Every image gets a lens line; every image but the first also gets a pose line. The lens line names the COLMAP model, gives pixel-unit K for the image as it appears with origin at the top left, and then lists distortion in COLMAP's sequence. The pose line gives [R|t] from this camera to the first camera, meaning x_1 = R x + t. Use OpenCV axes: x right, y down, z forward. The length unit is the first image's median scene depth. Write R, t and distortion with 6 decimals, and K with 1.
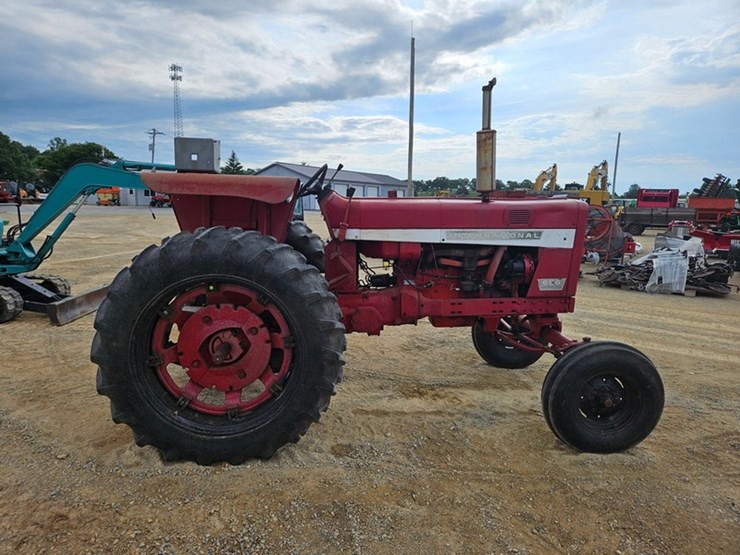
lens RADIAL K [[496.6, 0, 364.7], [0, 496.6, 268.5], [0, 0, 1]] dist [0.069619, -0.062863]
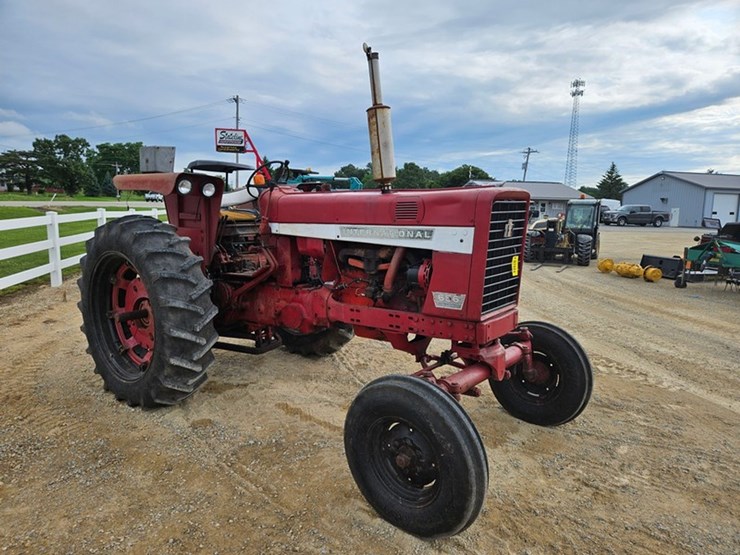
lens RADIAL K [[494.4, 0, 360.9], [0, 494.4, 283.7], [0, 0, 1]] dist [0.080815, -0.091018]
pose [[0.732196, 0.091660, -0.674898, 0.782303], [-0.094712, 0.994978, 0.032378, -0.005349], [0.674476, 0.040214, 0.737201, 0.363124]]
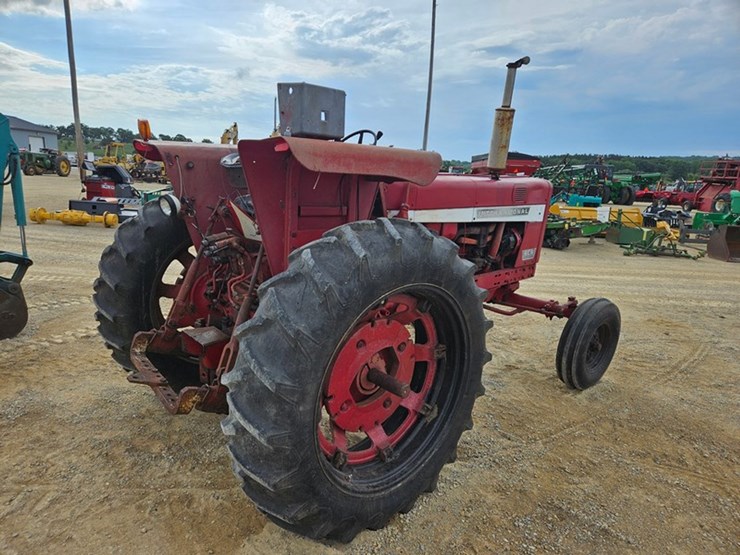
lens RADIAL K [[494.4, 0, 370.0], [0, 494.4, 277.5], [0, 0, 1]] dist [0.073295, -0.046475]
pose [[0.781284, -0.112304, 0.613990, -0.607370], [0.049502, 0.991731, 0.118405, -0.067101], [-0.622210, -0.062115, 0.780383, 0.344608]]
